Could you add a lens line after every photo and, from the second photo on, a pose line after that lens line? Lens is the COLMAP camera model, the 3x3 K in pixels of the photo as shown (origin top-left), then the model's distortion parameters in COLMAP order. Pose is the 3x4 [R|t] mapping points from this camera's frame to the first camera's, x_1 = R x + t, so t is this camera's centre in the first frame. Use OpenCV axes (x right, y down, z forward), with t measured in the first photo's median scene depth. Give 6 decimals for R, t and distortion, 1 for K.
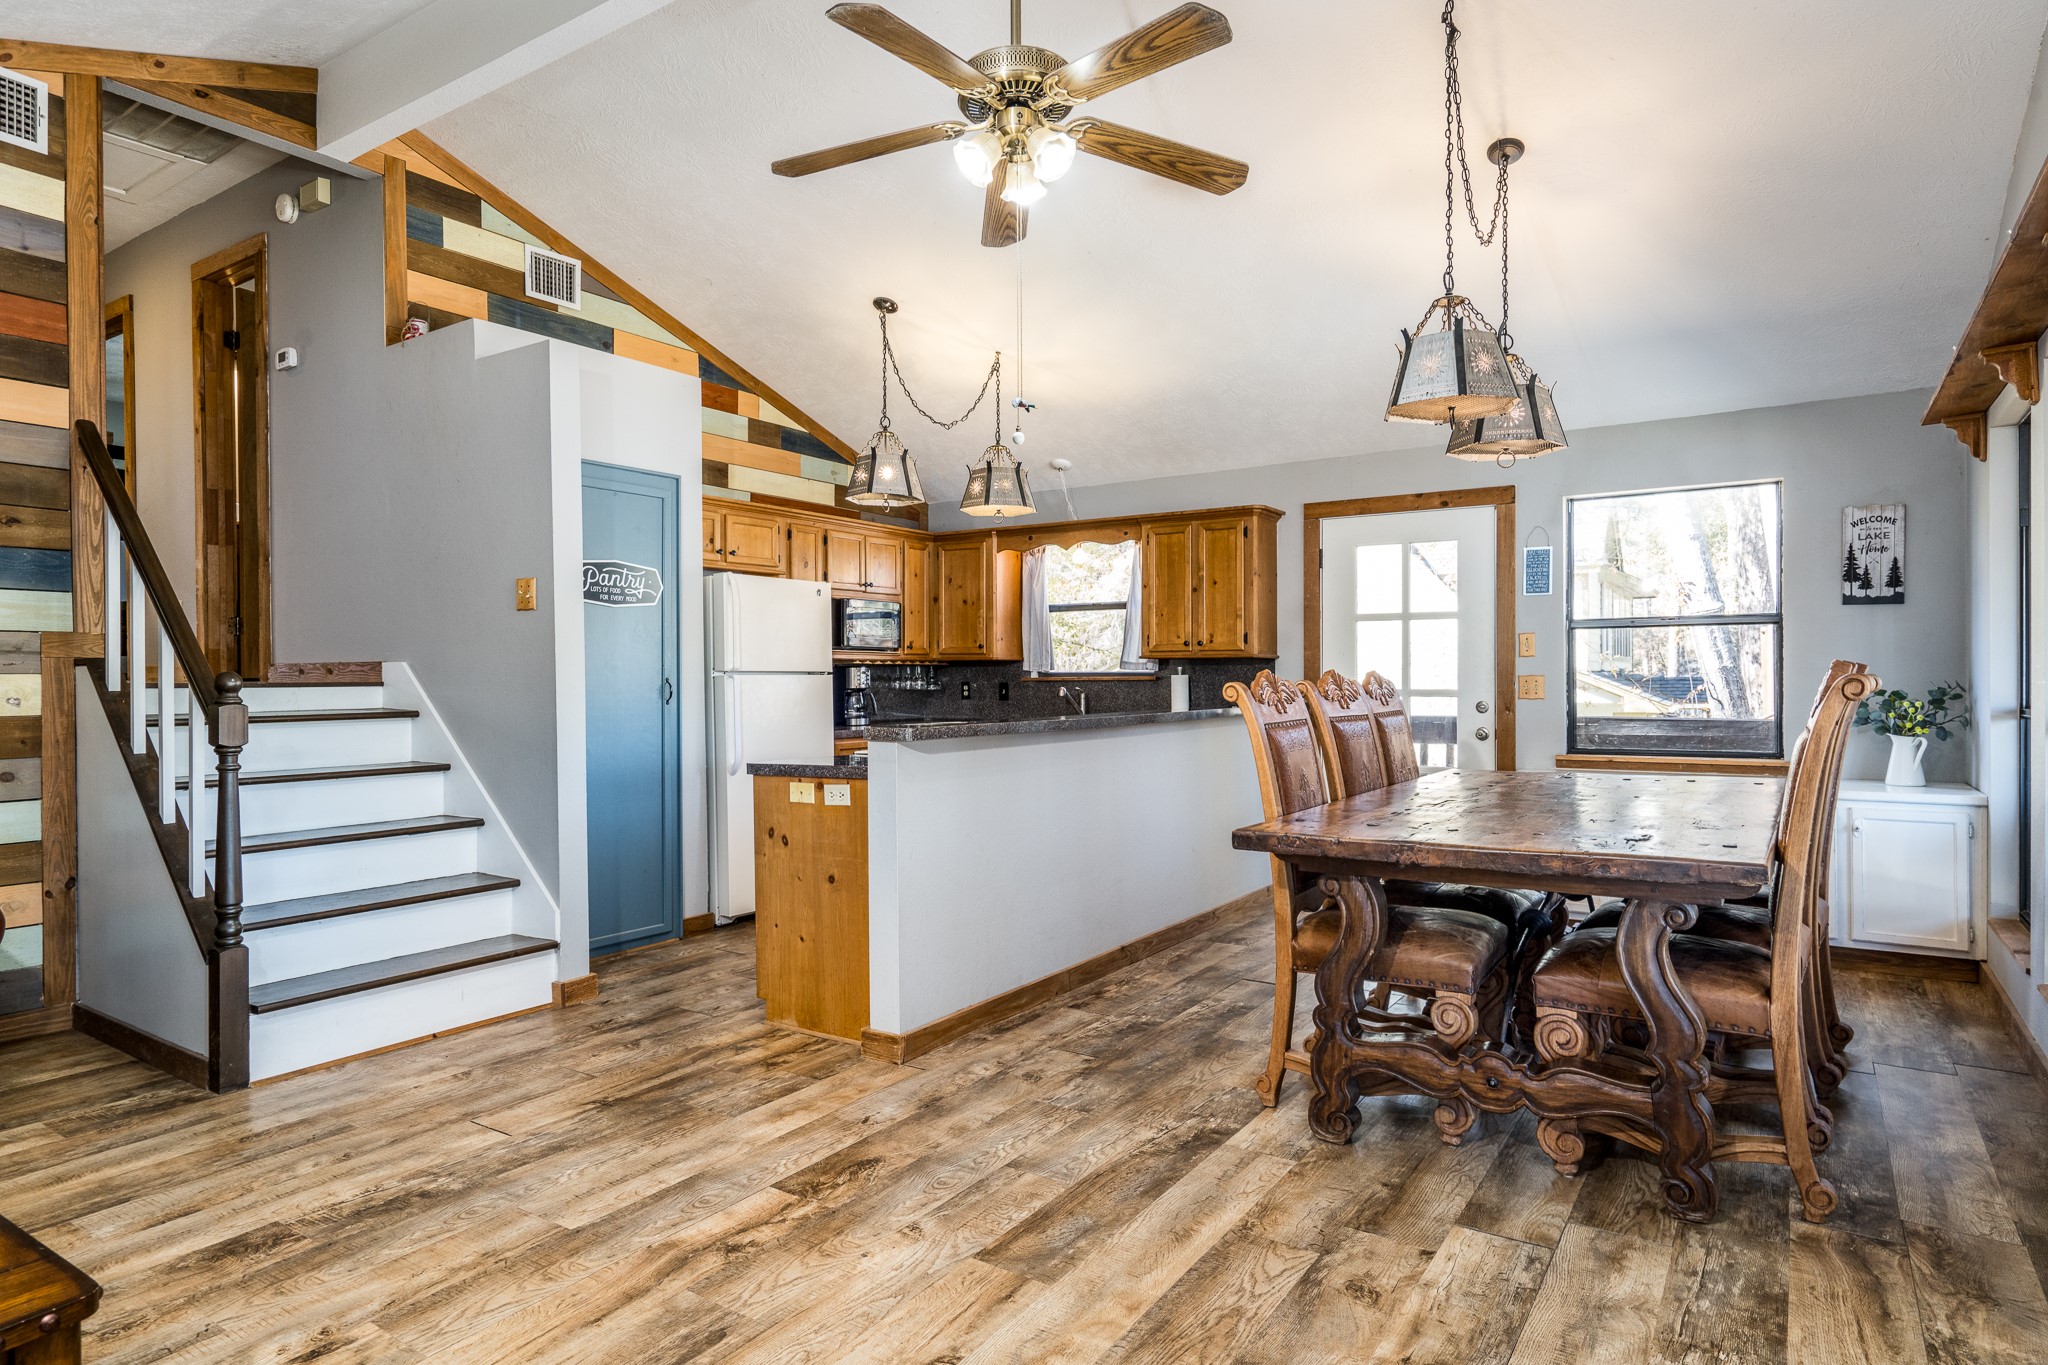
lens RADIAL K [[1163.3, 0, 1024.0], [0, 1163.3, 682.5], [0, 0, 1]] dist [0.000431, 0.000002]
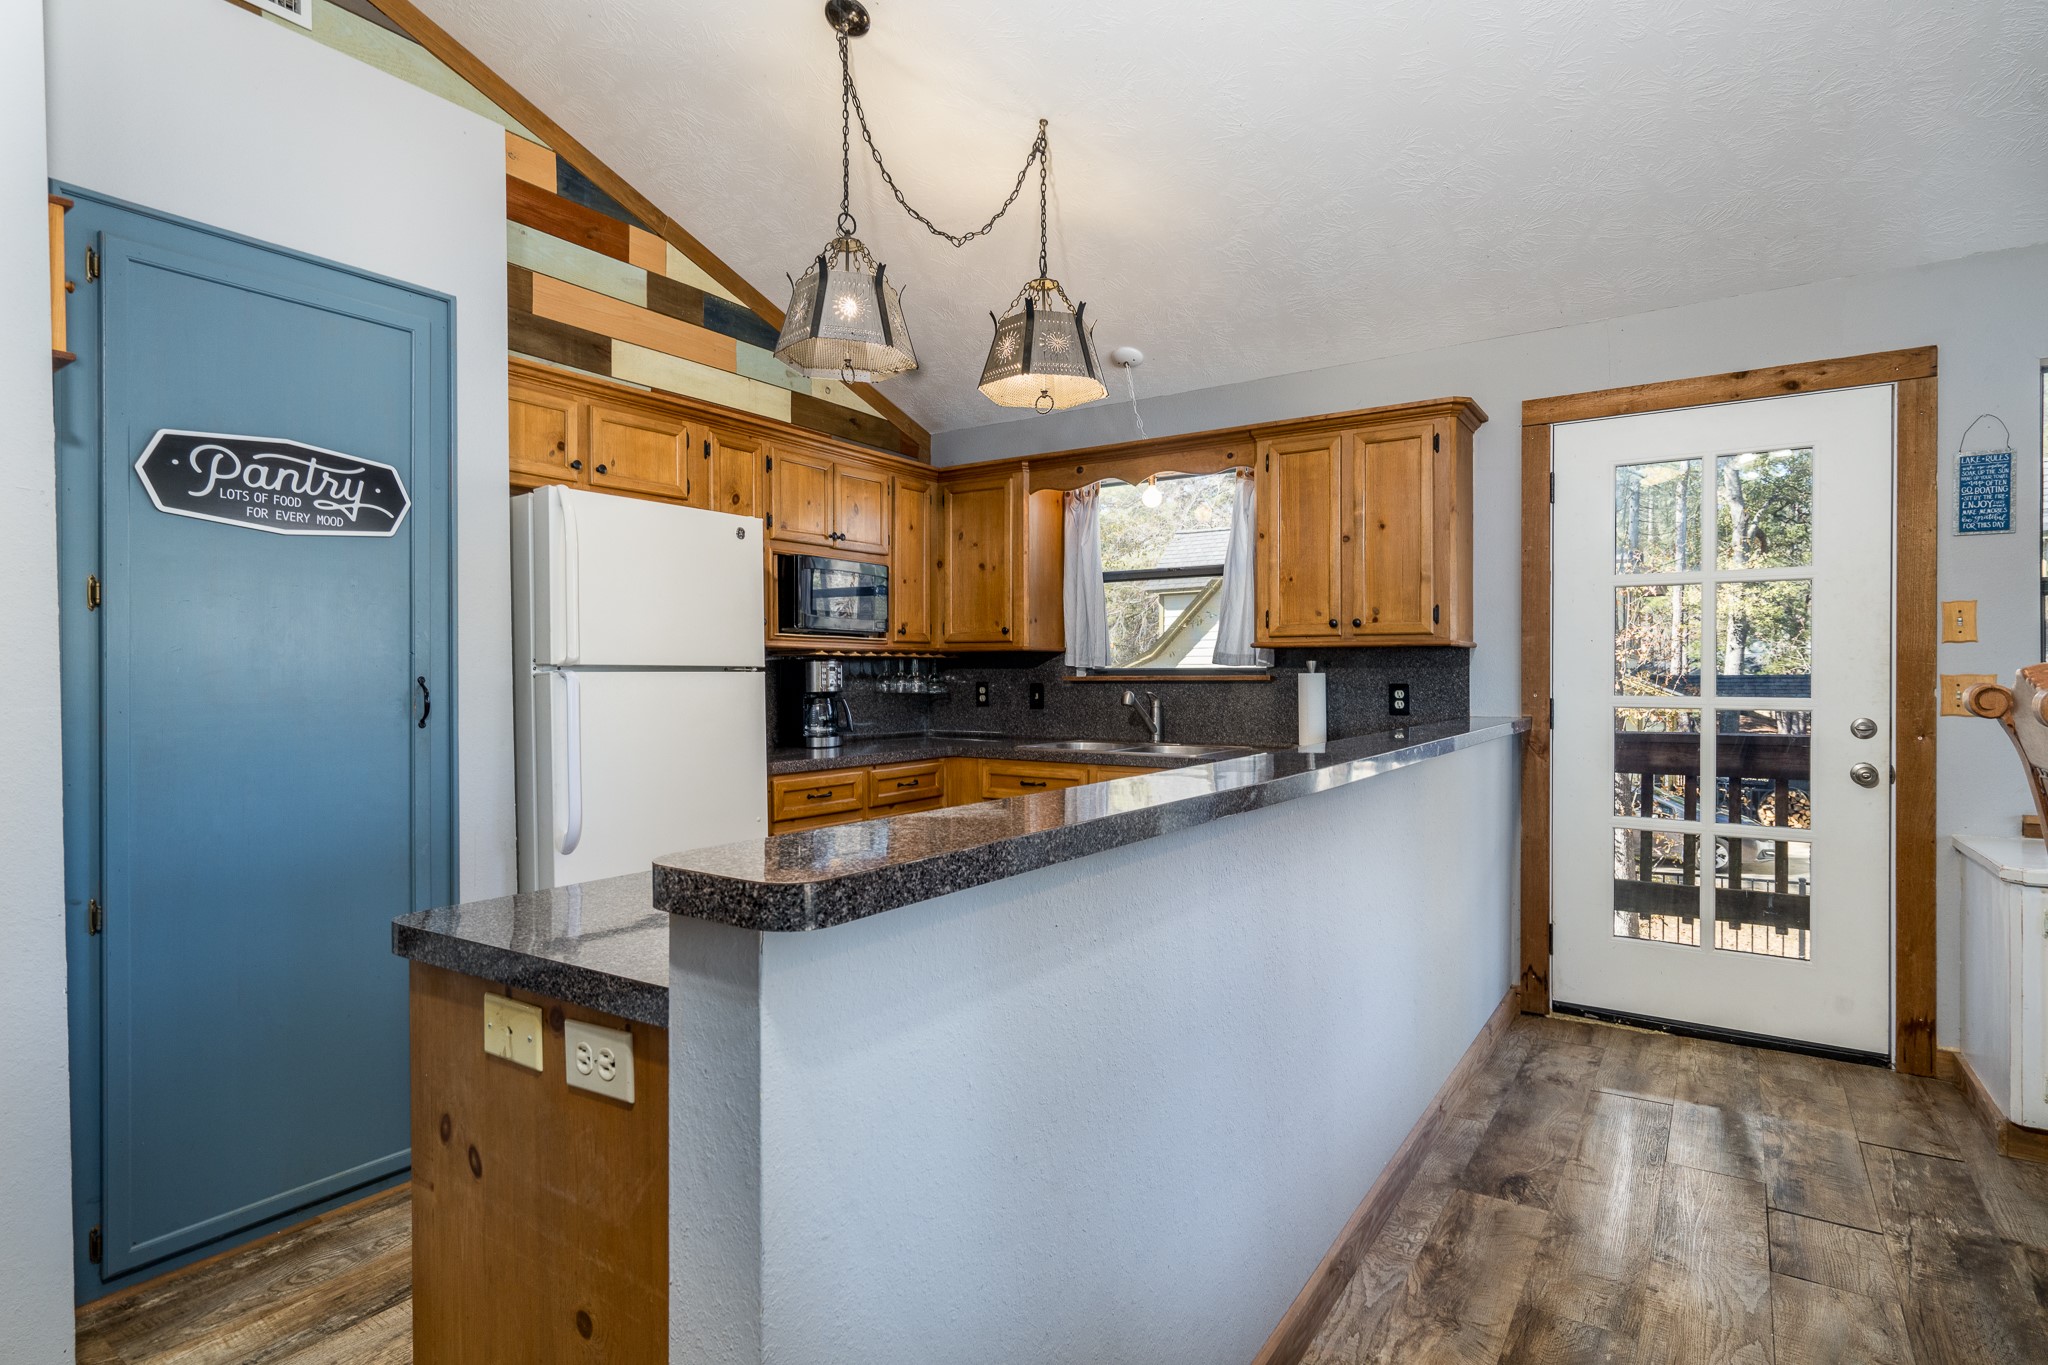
lens RADIAL K [[1055.1, 0, 1024.0], [0, 1055.1, 682.5], [0, 0, 1]] dist [0.000717, 0.000152]
pose [[0.999995, 0.002020, -0.002266, -0.027070], [-0.002013, 0.999992, 0.003399, -0.002905], [0.002273, -0.003395, 0.999992, 0.415646]]
